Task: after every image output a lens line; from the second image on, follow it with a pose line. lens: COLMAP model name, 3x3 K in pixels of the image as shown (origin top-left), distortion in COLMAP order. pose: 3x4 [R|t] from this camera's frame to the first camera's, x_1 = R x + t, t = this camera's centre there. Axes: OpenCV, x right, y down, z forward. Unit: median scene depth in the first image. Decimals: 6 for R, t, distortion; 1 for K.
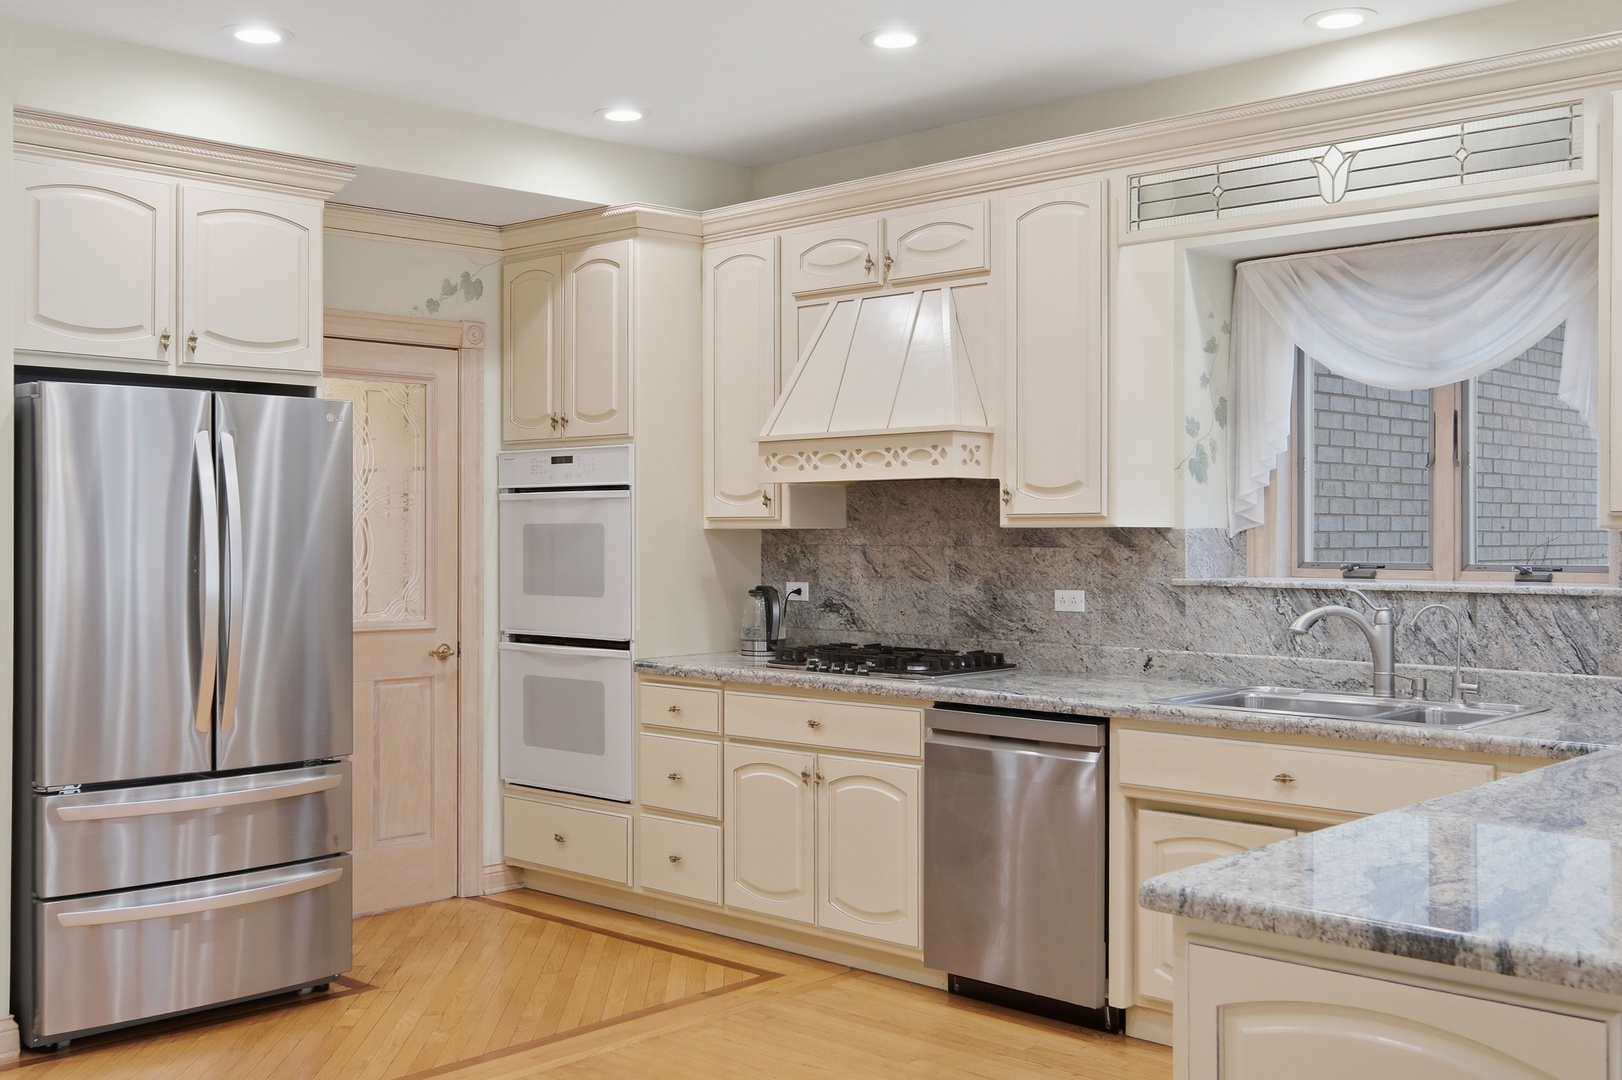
lens RADIAL K [[1683.9, 0, 809.8], [0, 1683.9, 529.7], [0, 0, 1]] dist [0.006532, -0.005403]
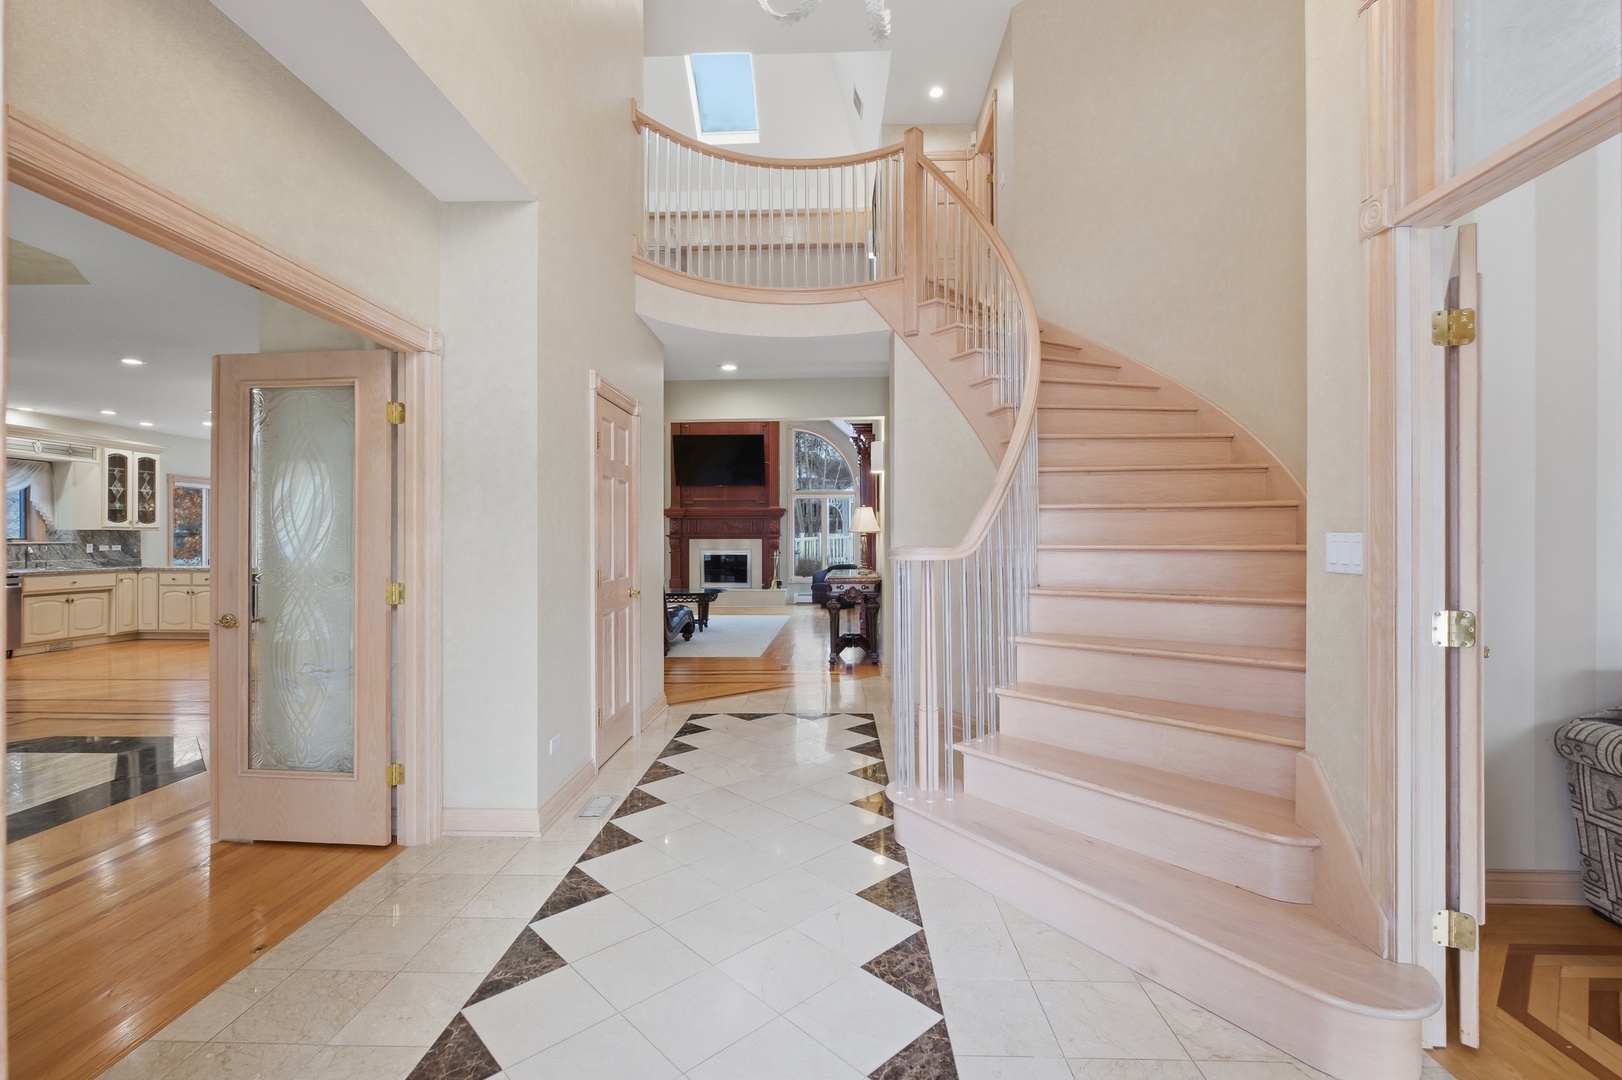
lens RADIAL K [[722.3, 0, 808.2], [0, 722.3, 537.7], [0, 0, 1]] dist [0.001085, 0.000752]
pose [[-0.664376, 0.001281, 0.747397, -2.040103], [0.002376, 0.999997, 0.000398, 0.021369], [-0.747395, 0.002040, -0.664377, 0.641831]]
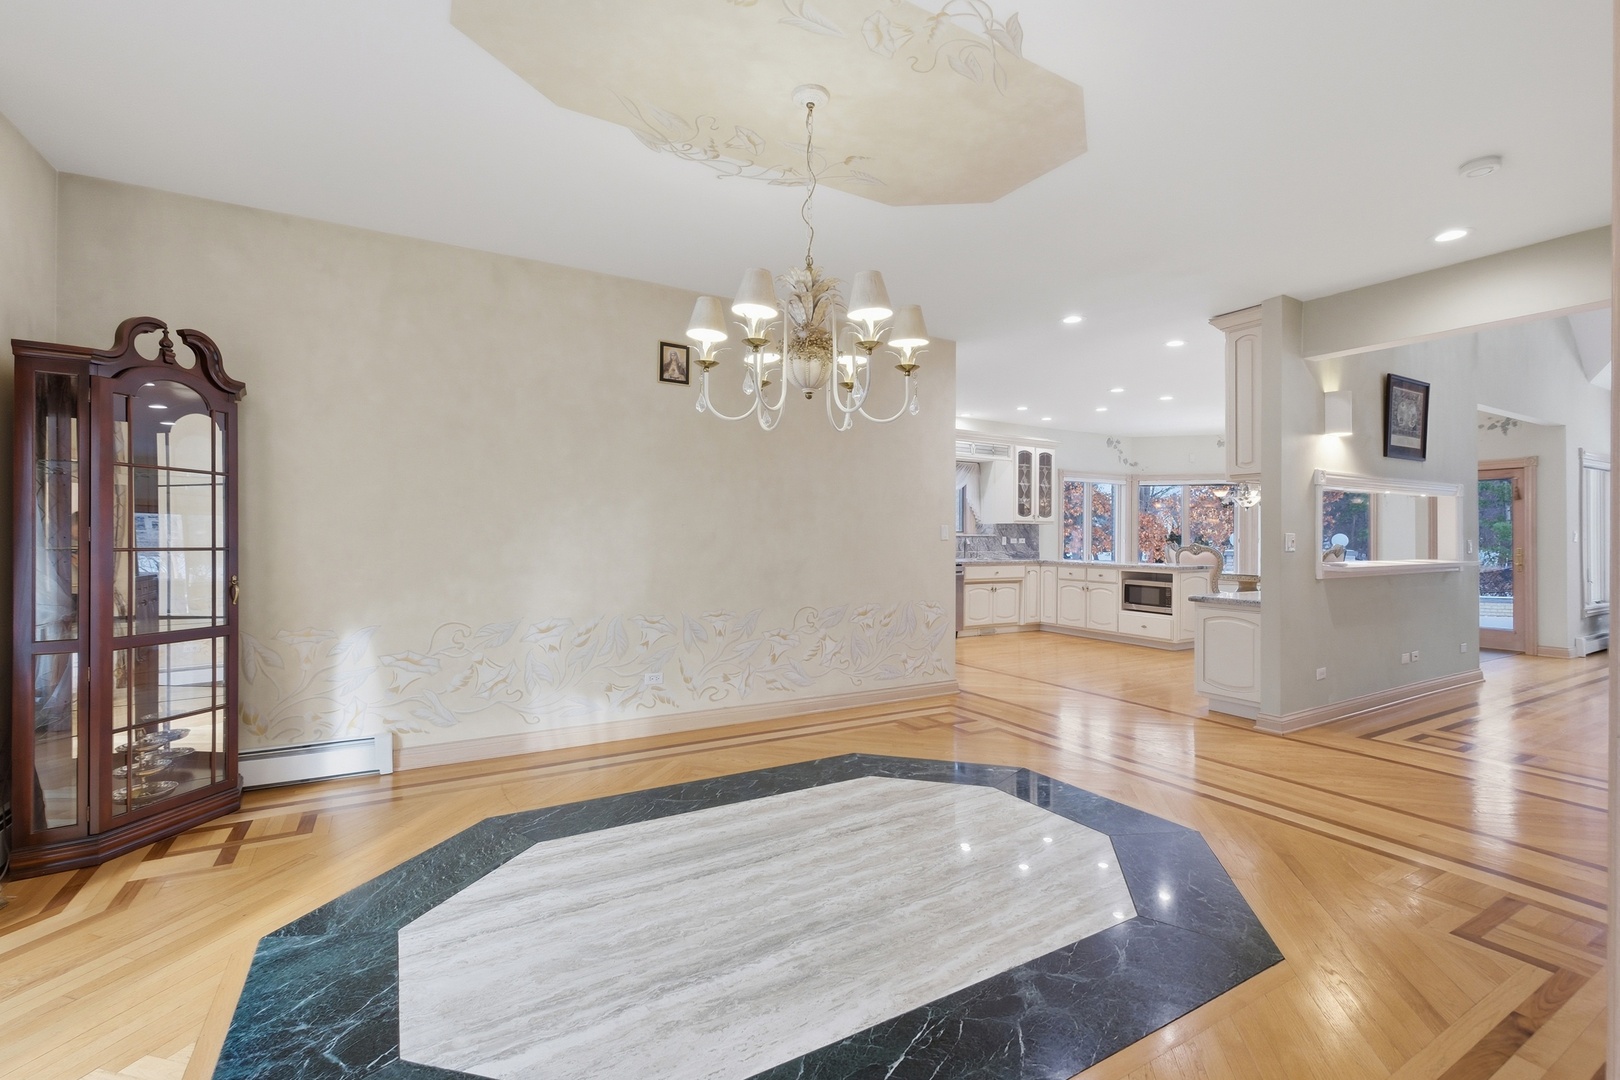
lens RADIAL K [[716.6, 0, 810.0], [0, 716.6, 540.0], [0, 0, 1]] dist [-0.002160, -0.000374]
pose [[0.273145, -0.003614, 0.961966, -1.504687], [-0.005468, 0.999971, 0.005310, 0.034070], [-0.961957, -0.006711, 0.273117, 0.754435]]
